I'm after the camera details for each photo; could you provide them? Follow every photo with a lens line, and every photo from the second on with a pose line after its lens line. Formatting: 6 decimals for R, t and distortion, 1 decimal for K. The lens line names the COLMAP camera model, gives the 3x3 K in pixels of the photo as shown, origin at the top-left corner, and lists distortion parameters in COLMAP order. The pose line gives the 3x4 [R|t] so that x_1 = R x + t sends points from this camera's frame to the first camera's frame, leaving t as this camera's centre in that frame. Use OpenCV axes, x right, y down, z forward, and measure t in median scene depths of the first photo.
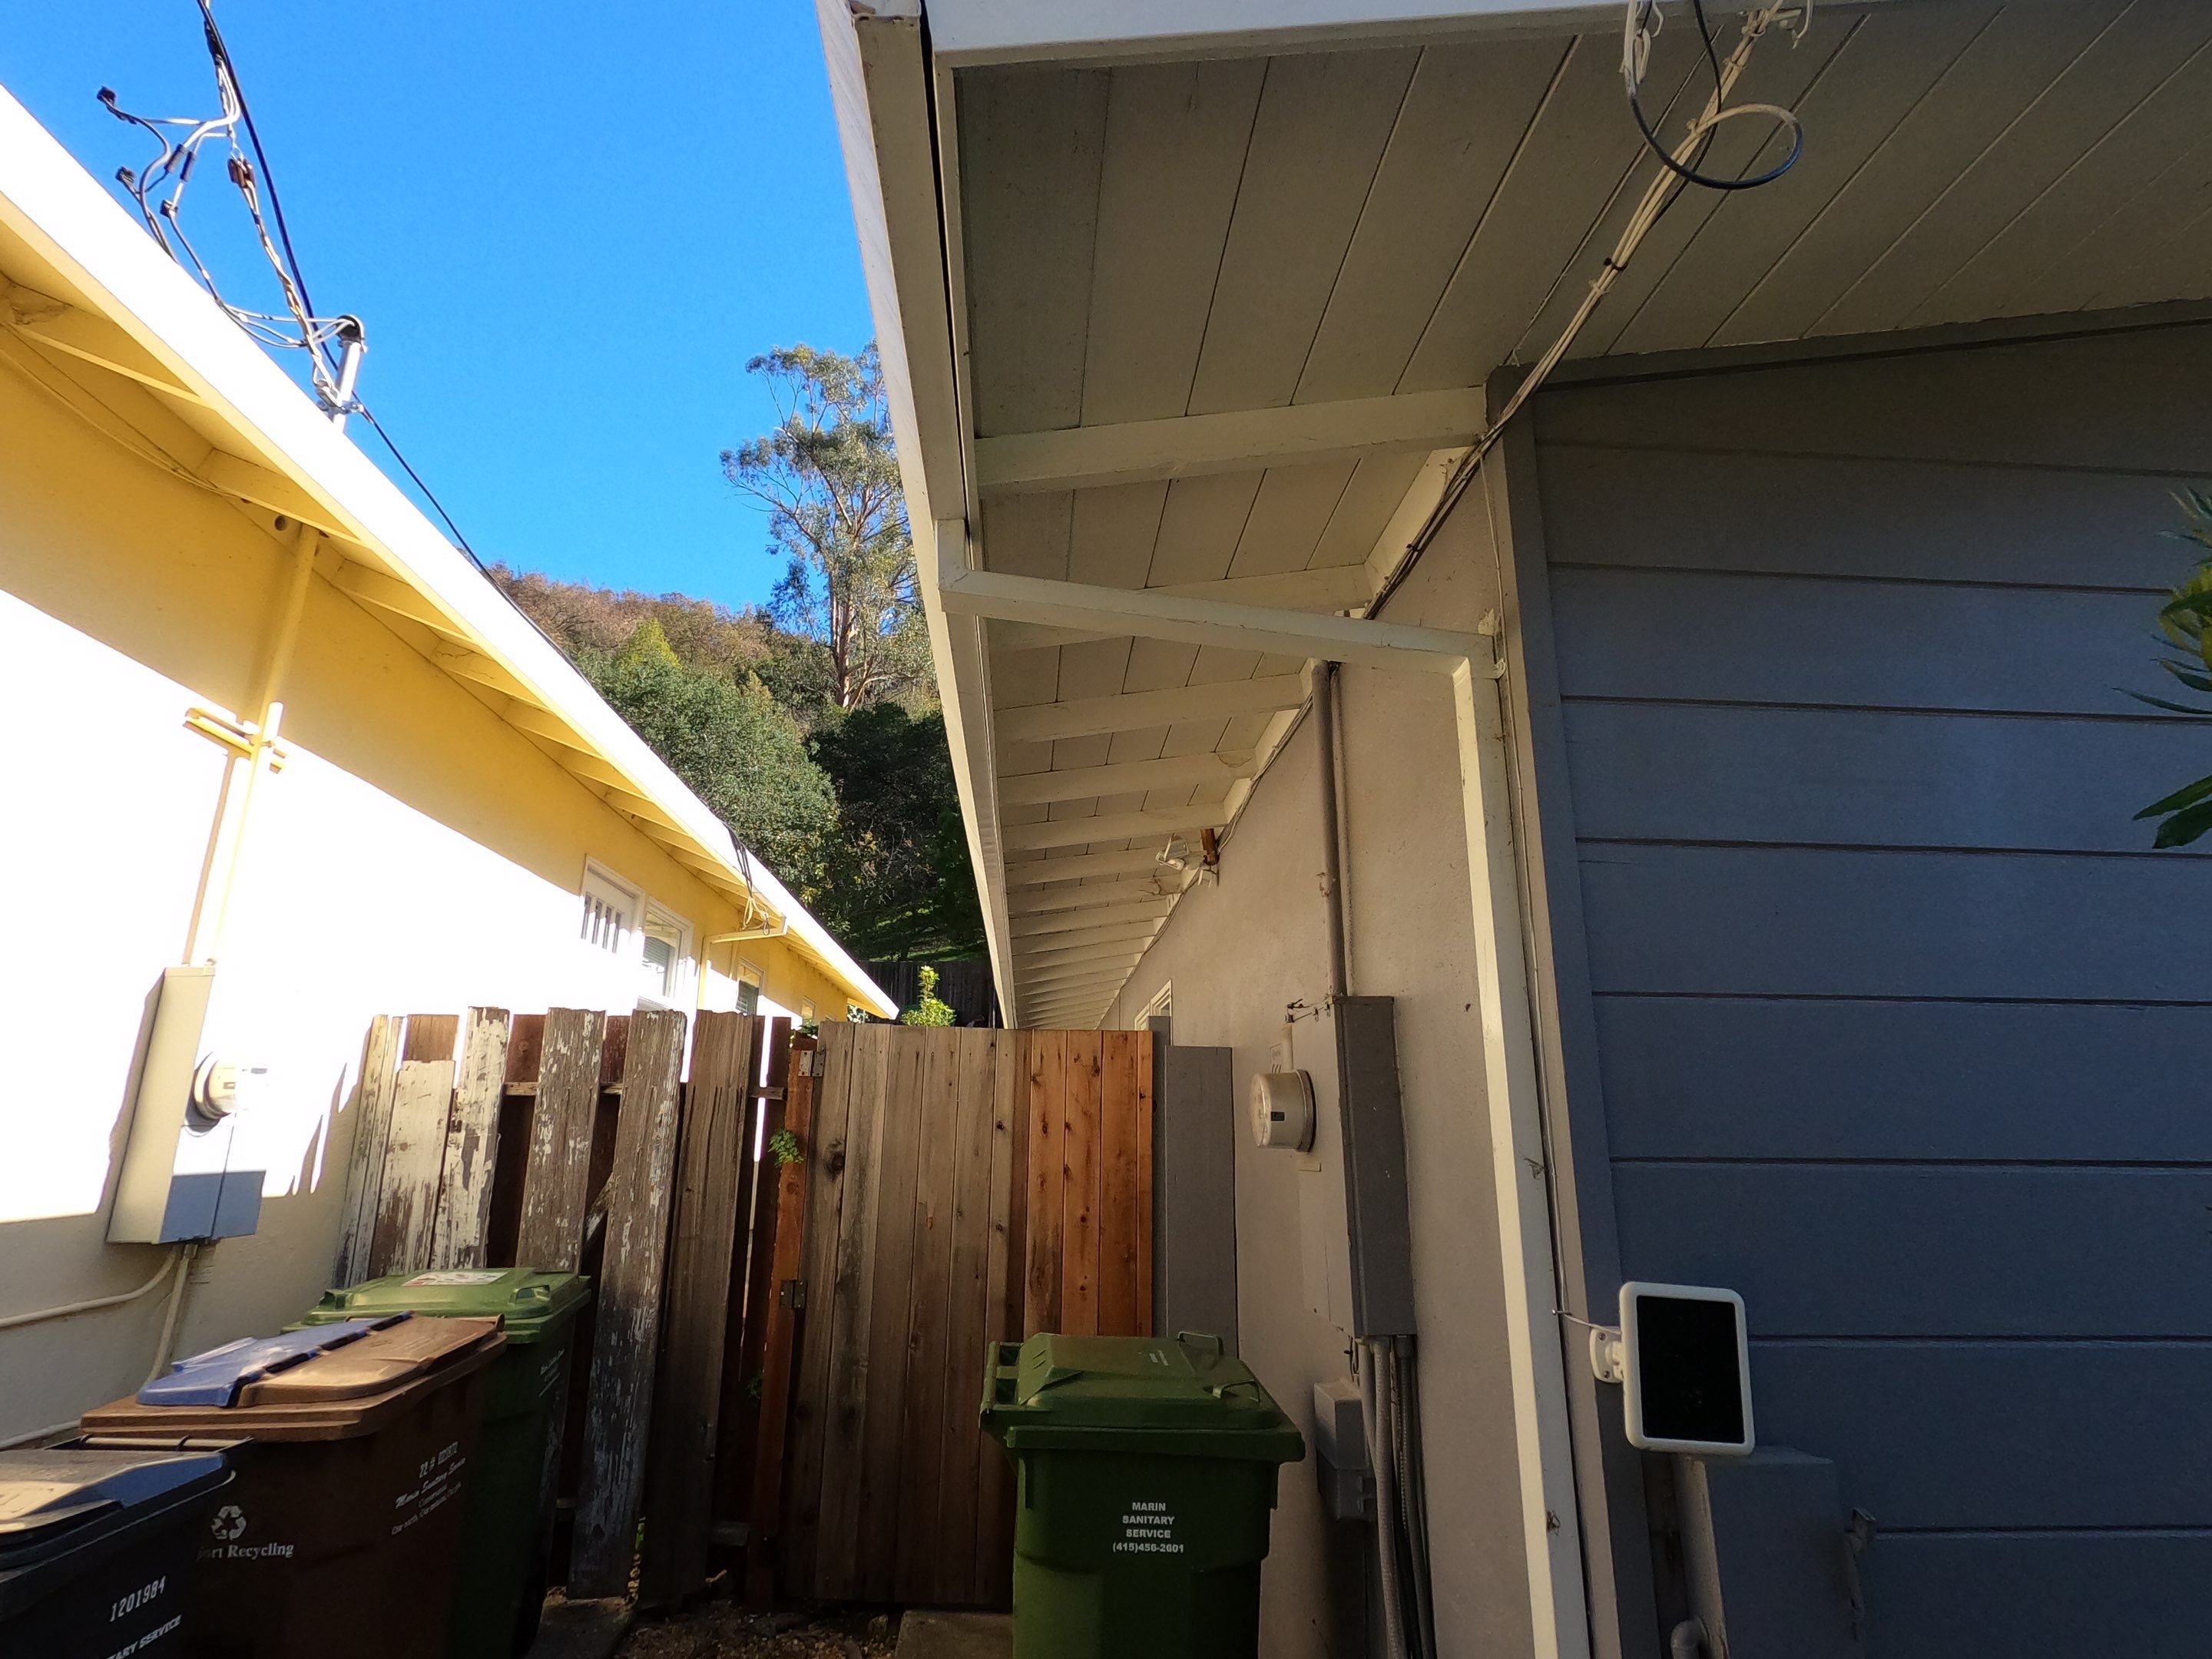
lens RADIAL K [[1129.9, 0, 1106.0], [0, 1129.9, 829.5], [0, 0, 1]] dist [0.026251, -0.035658]
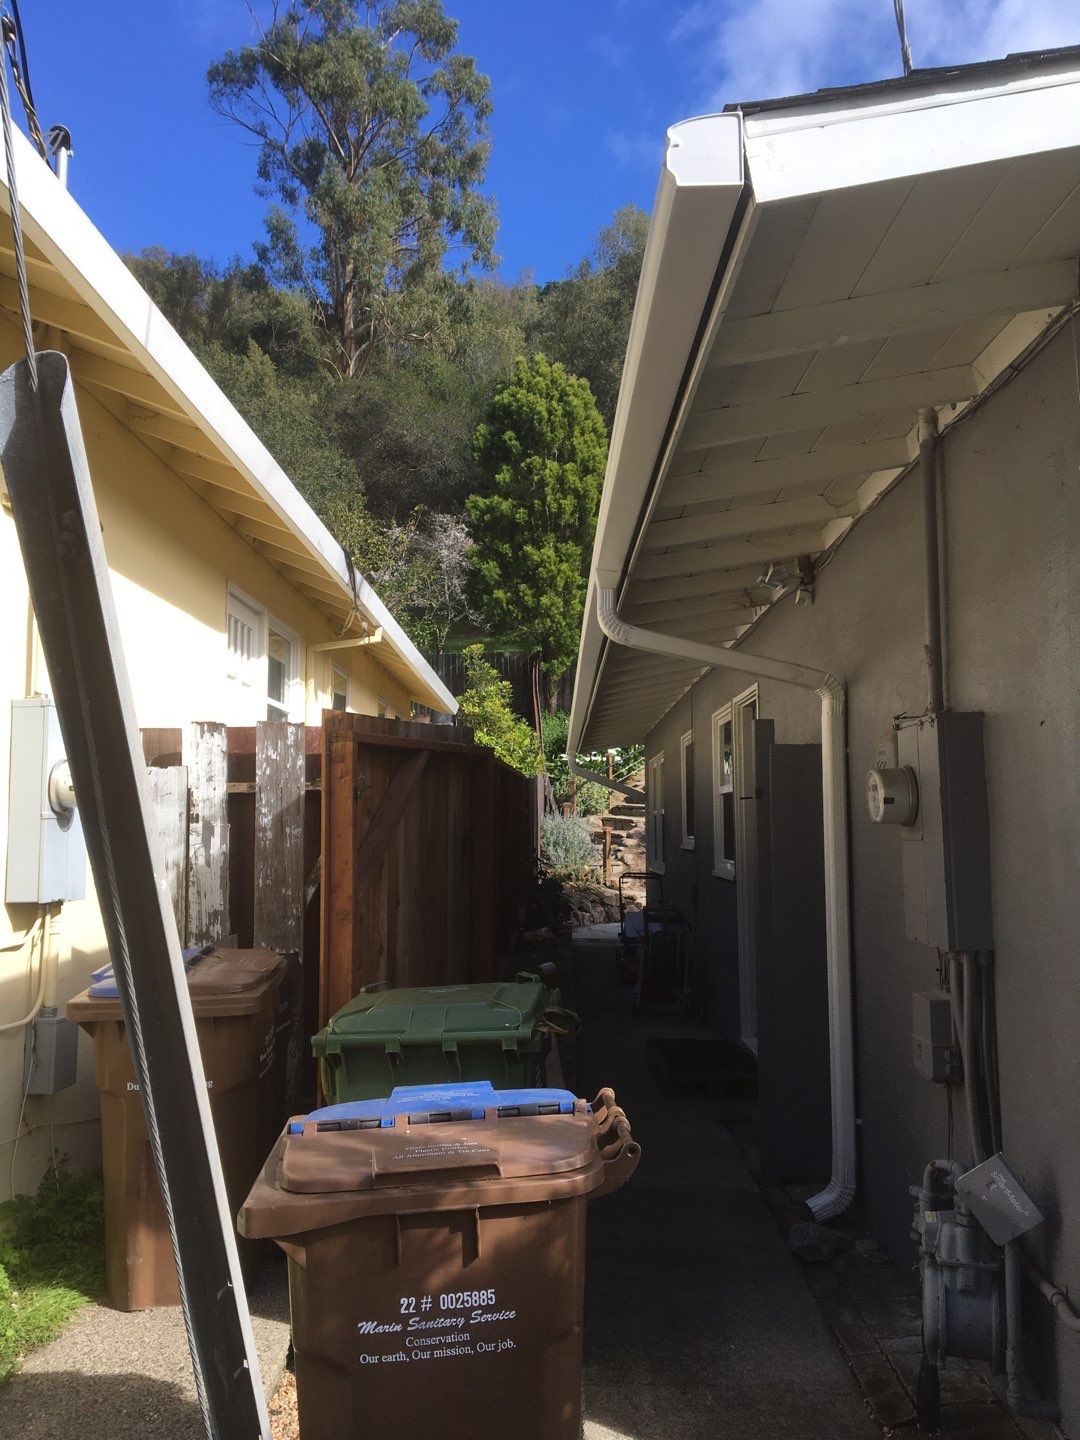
lens RADIAL K [[1291.7, 0, 540.0], [0, 1291.7, 720.0], [0, 0, 1]] dist [0.093324, -0.006565]
pose [[0.998399, -0.017789, -0.053695, -0.119892], [0.027233, 0.983172, 0.180640, -0.088152], [0.049579, -0.181813, 0.982082, -0.348161]]
